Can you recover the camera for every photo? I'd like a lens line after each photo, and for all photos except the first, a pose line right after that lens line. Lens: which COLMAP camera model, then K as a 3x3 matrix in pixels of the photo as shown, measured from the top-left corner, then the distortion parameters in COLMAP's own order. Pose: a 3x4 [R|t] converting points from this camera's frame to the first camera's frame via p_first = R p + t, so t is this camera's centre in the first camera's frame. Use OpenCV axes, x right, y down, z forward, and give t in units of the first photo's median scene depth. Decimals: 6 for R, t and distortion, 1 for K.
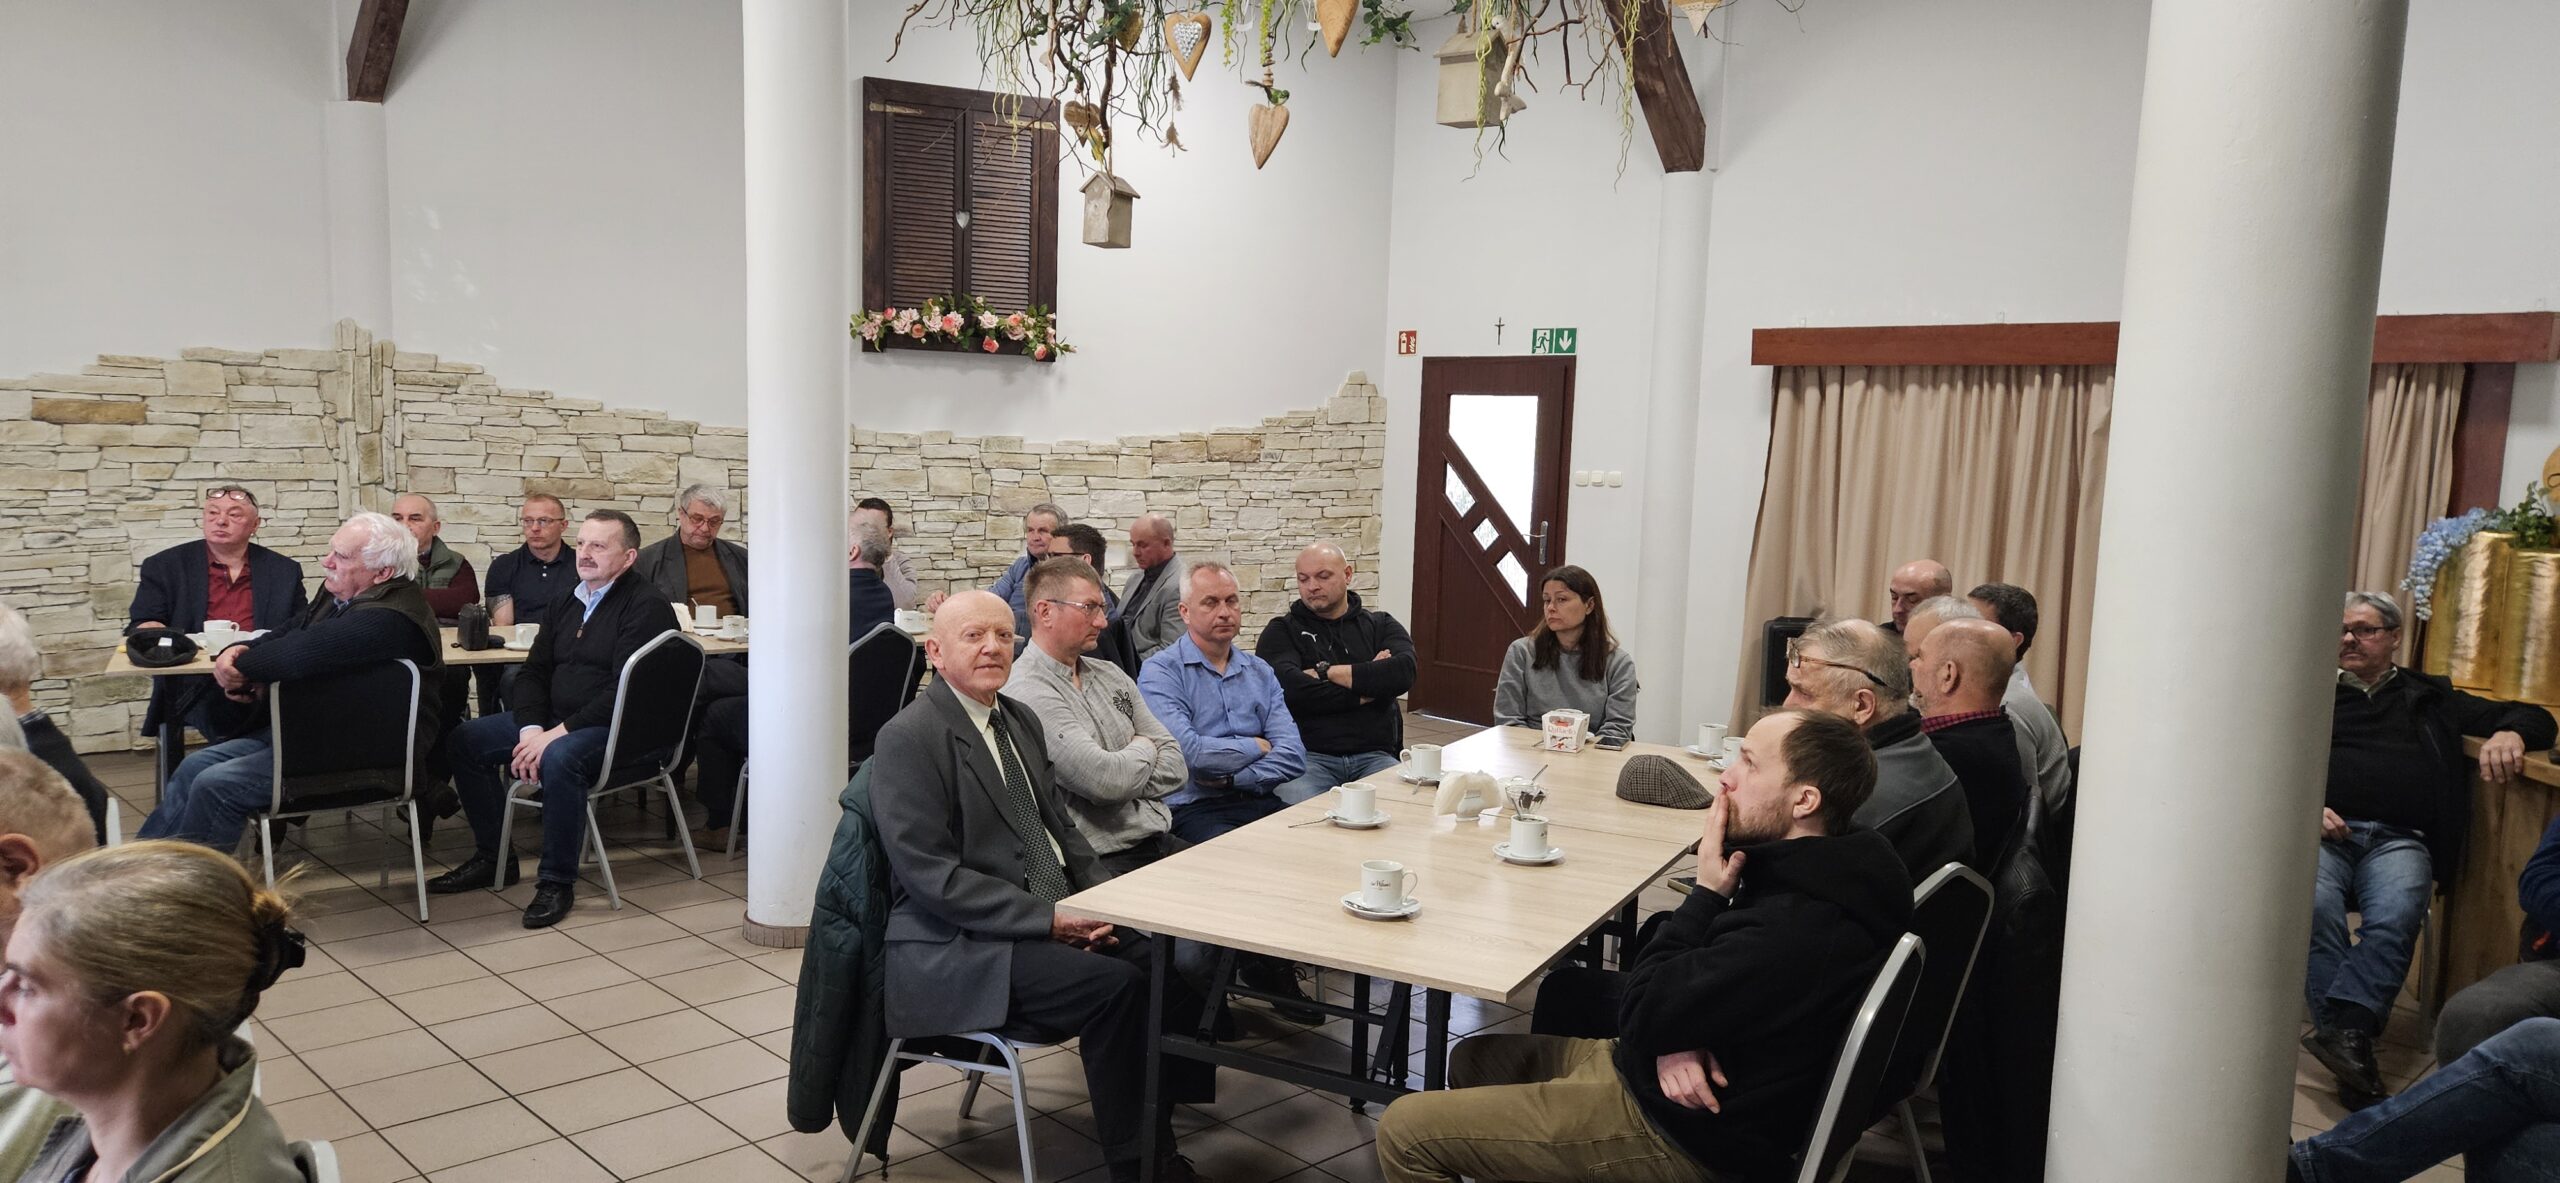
lens RADIAL K [[1692.1, 0, 1246.4], [0, 1692.1, 609.0], [0, 0, 1]] dist [0.081141, -0.074350]
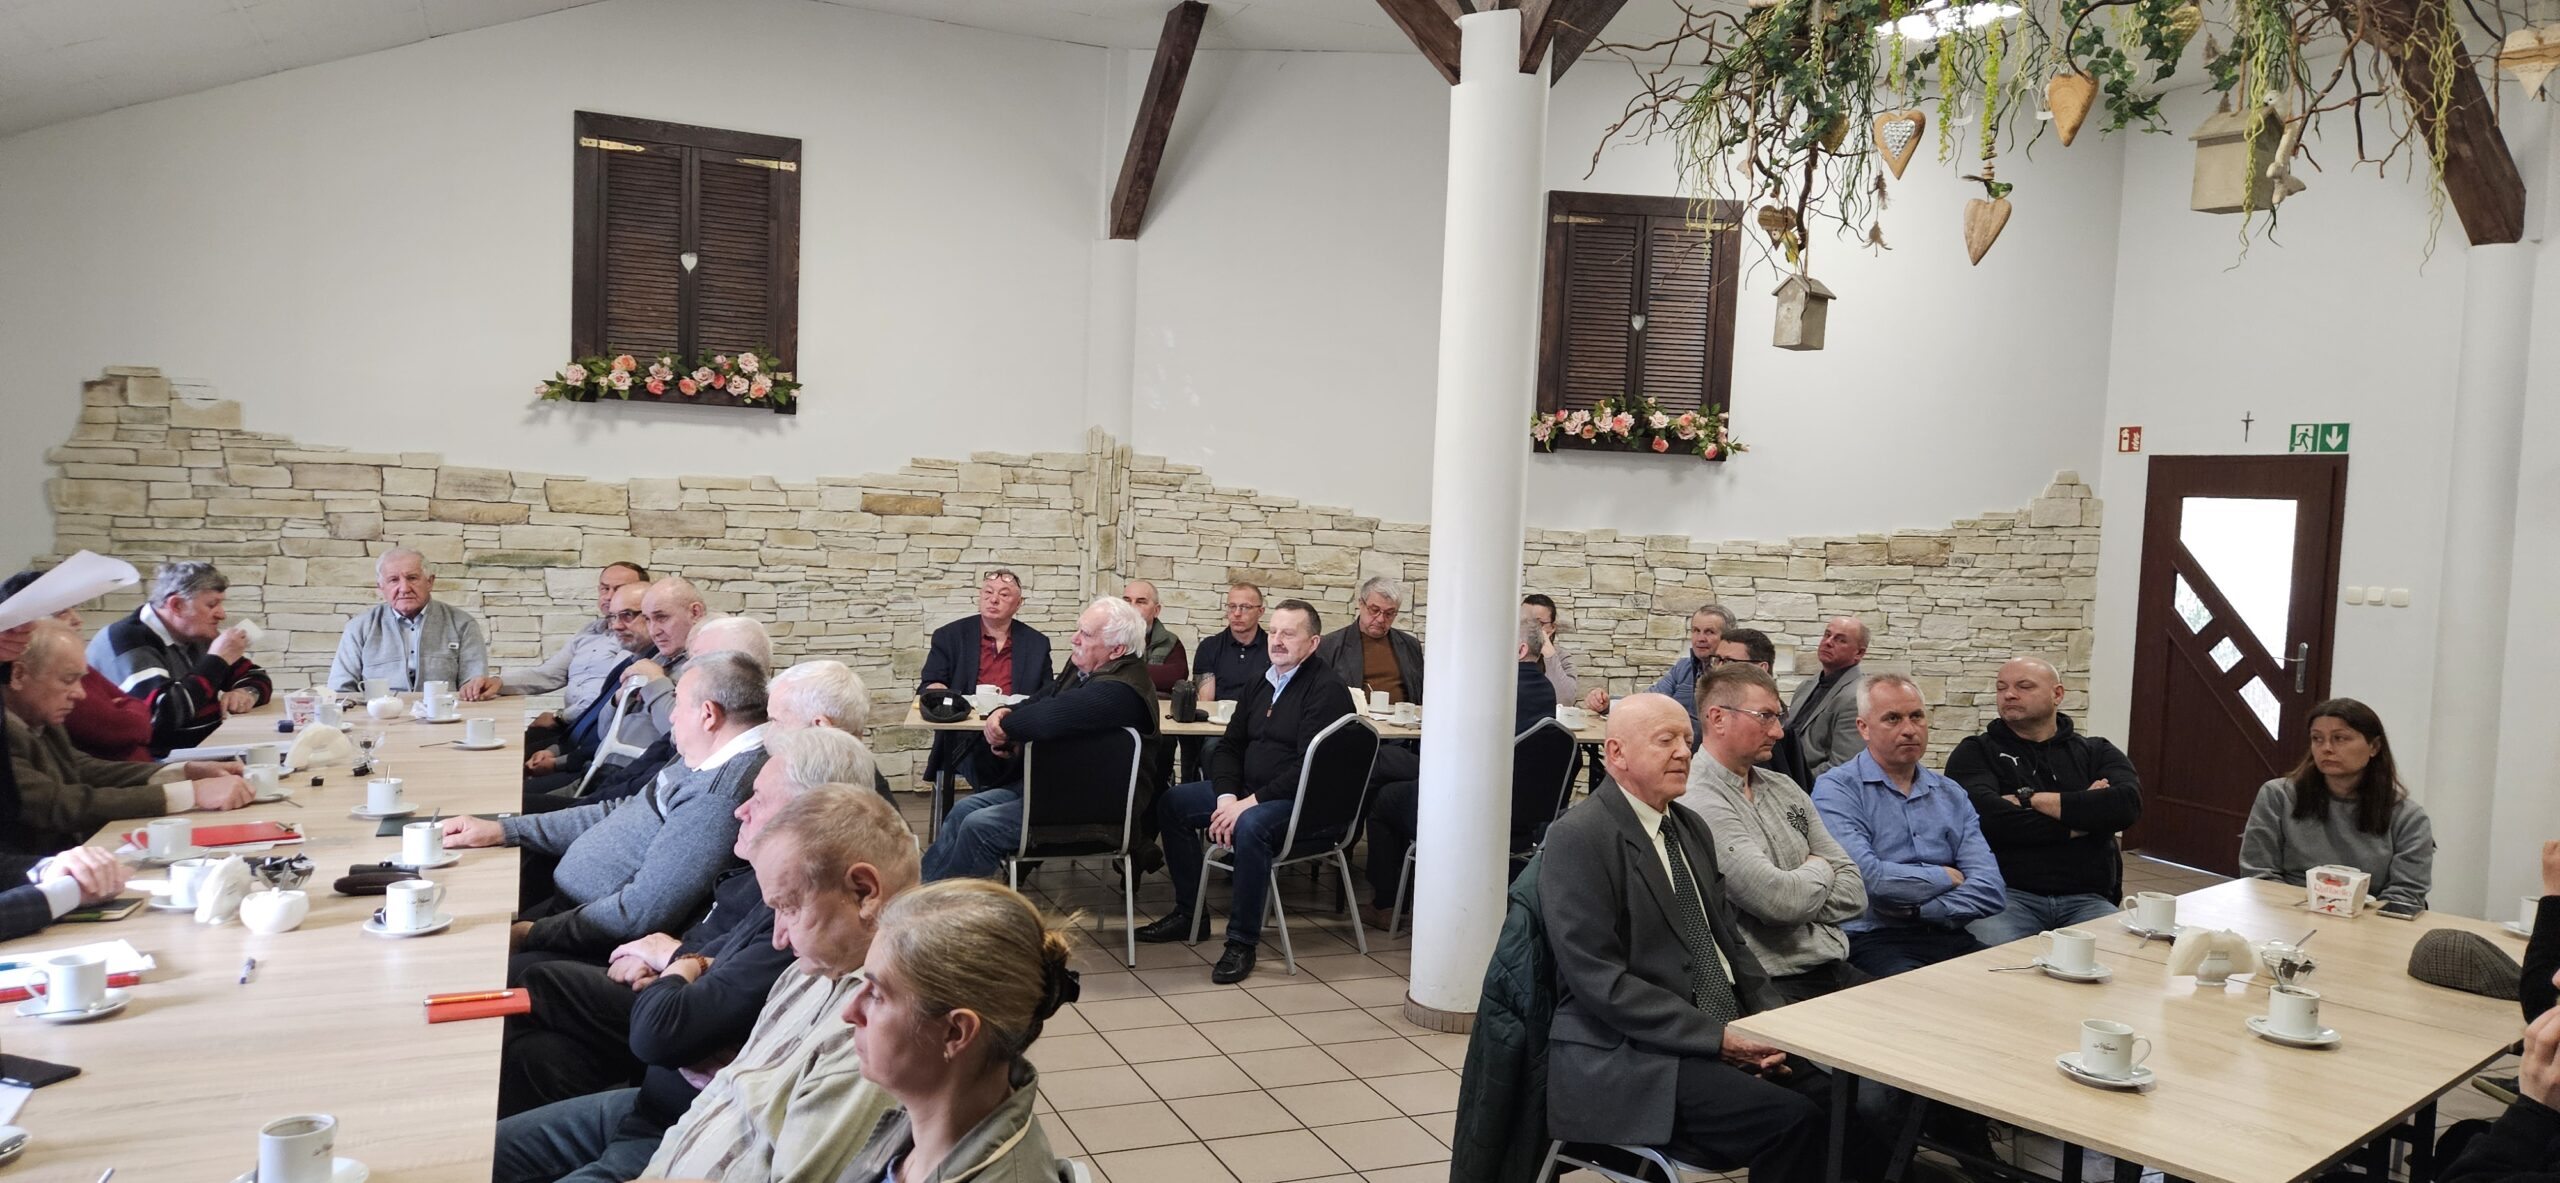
lens RADIAL K [[1692.1, 0, 1292.9], [0, 1692.1, 584.8], [0, 0, 1]] dist [0.081141, -0.074350]
pose [[0.938345, 0.027864, -0.344576, -0.006792], [-0.051769, 0.996833, -0.060369, -0.001626], [0.341802, 0.074486, 0.936815, -0.006033]]
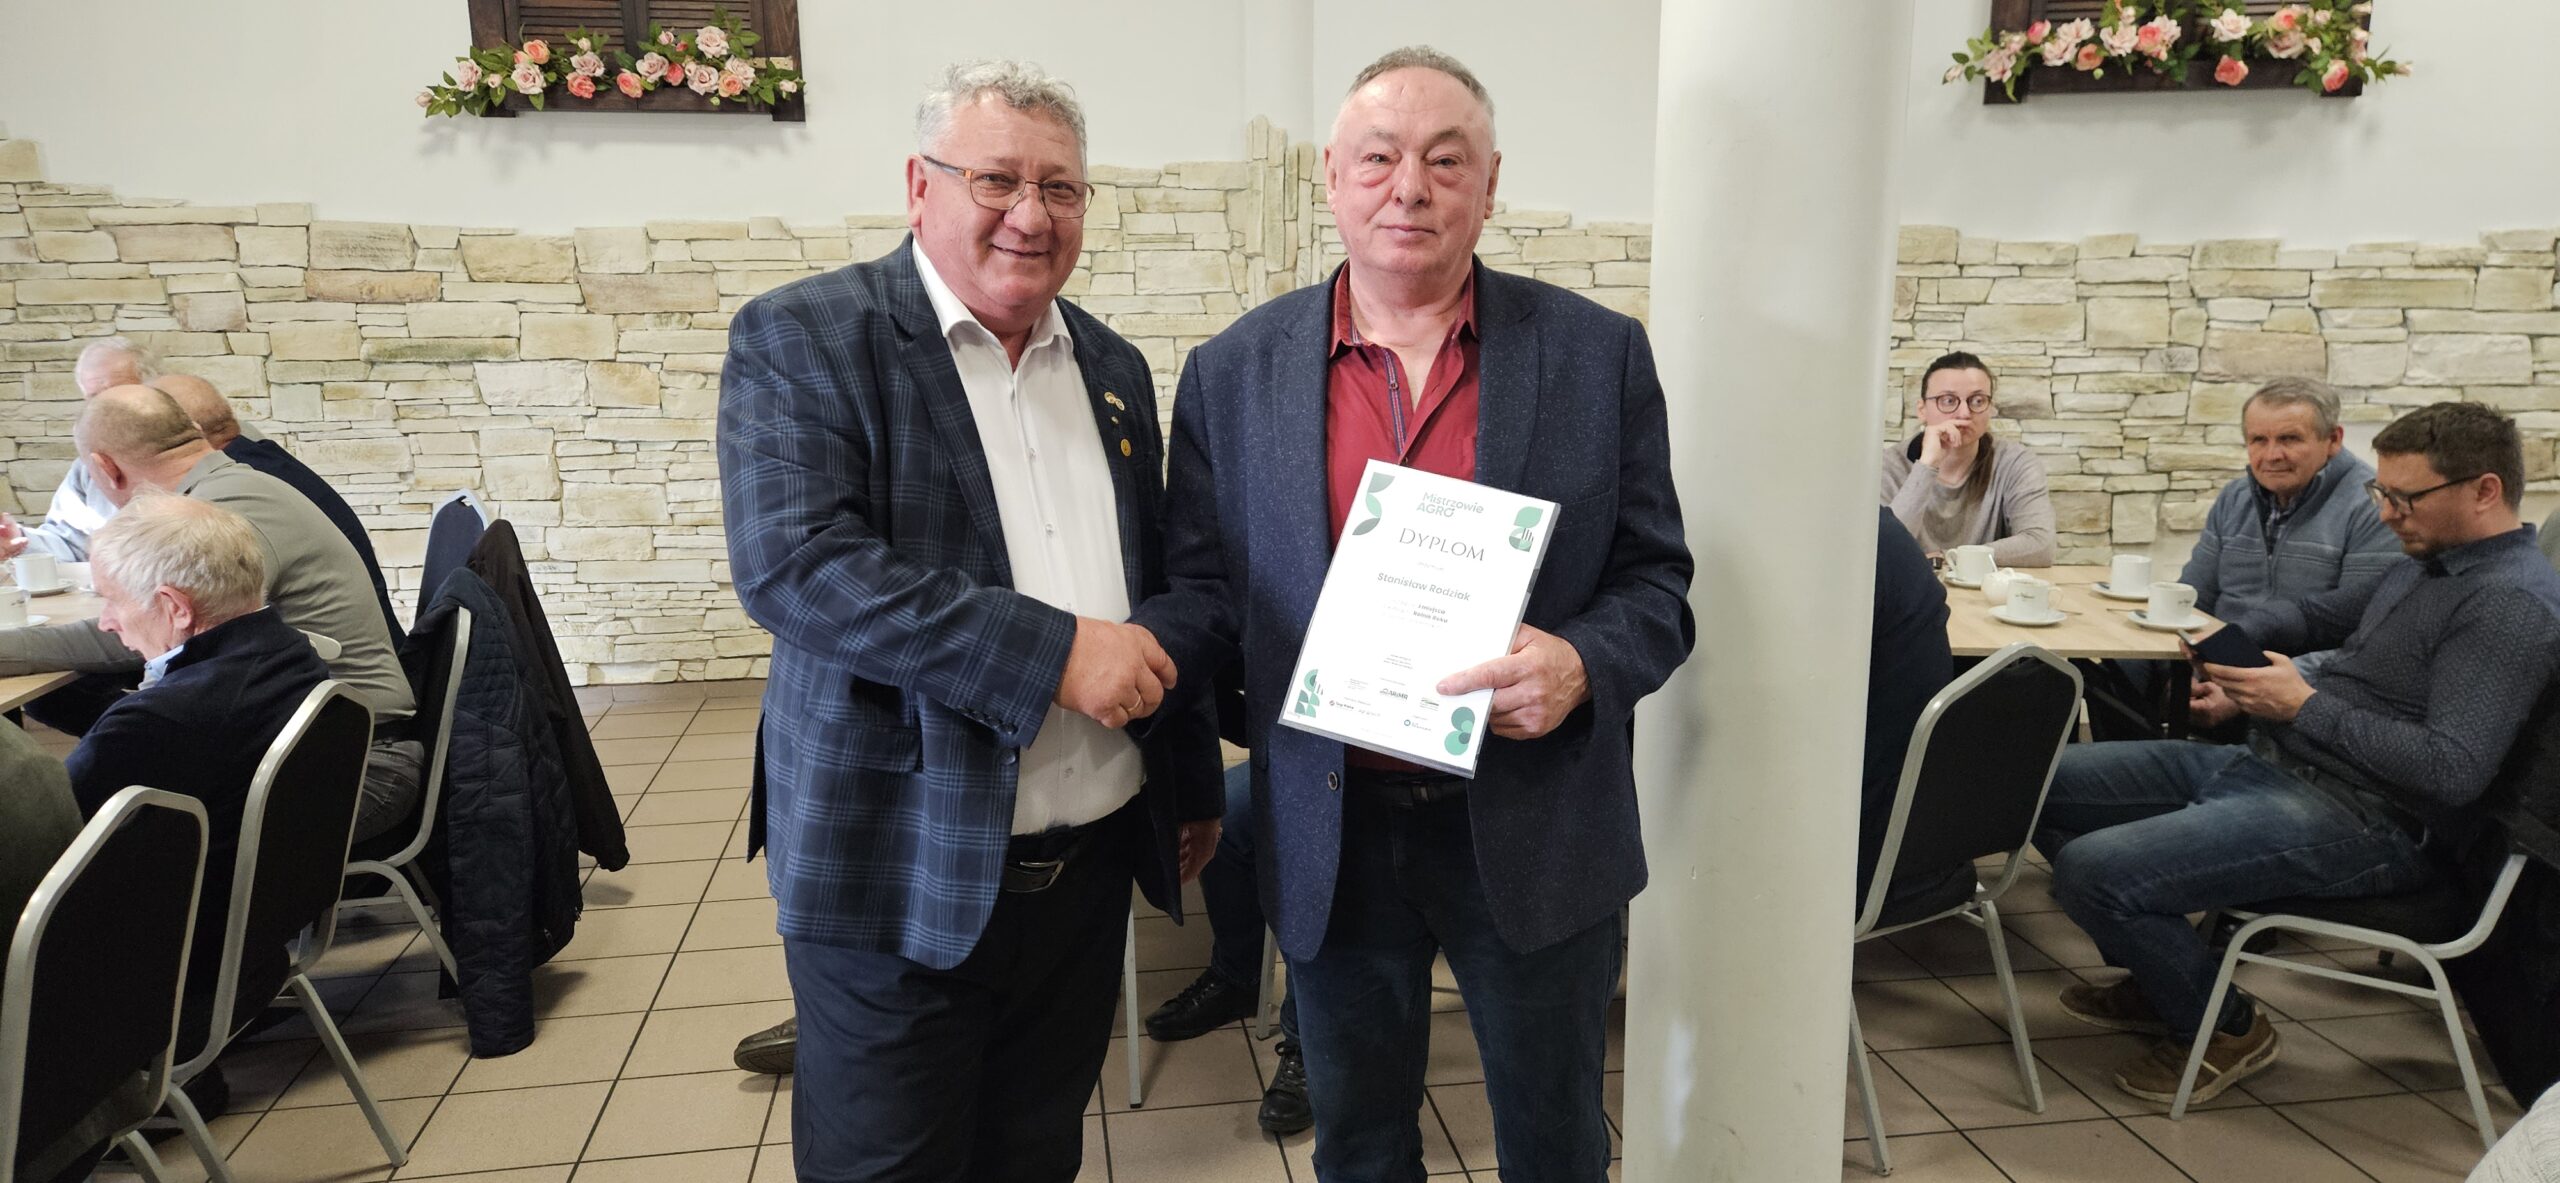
lens RADIAL K [[1692.1, 0, 1288.1], [0, 1692.1, 590.2], [0, 0, 1]] dist [0.081141, -0.074350]
pose [[0.820059, 0.077665, -0.566985, -0.074313], [-0.032777, 0.995496, 0.088954, -0.029025], [0.571340, -0.054363, 0.818911, 0.375300]]
